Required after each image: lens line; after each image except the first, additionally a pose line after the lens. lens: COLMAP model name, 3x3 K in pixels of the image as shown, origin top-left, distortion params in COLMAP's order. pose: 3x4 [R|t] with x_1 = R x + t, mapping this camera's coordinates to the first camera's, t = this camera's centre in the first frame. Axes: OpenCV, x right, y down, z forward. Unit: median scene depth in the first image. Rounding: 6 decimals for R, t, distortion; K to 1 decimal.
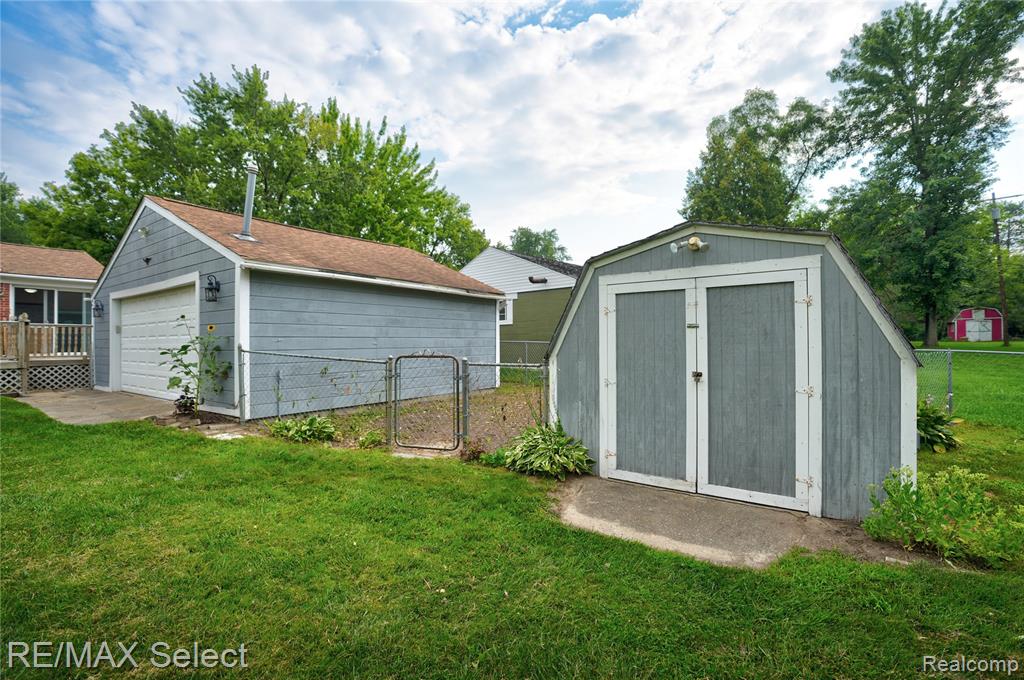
lens RADIAL K [[471.8, 0, 520.1], [0, 471.8, 338.6], [0, 0, 1]] dist [-0.054626, 0.020663]
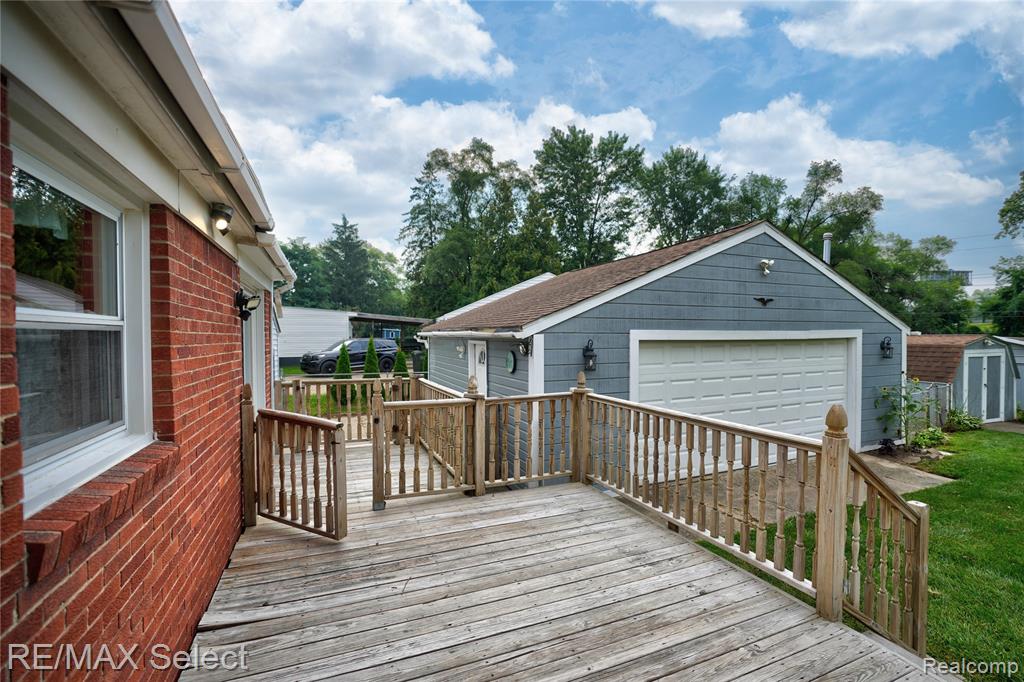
lens RADIAL K [[471.8, 0, 520.1], [0, 471.8, 339.6], [0, 0, 1]] dist [-0.054626, 0.020663]
pose [[0.532823, -0.006207, 0.846204, -2.080371], [-0.006256, 0.999917, 0.011274, -0.128470], [-0.846203, -0.011301, 0.532740, 1.106638]]
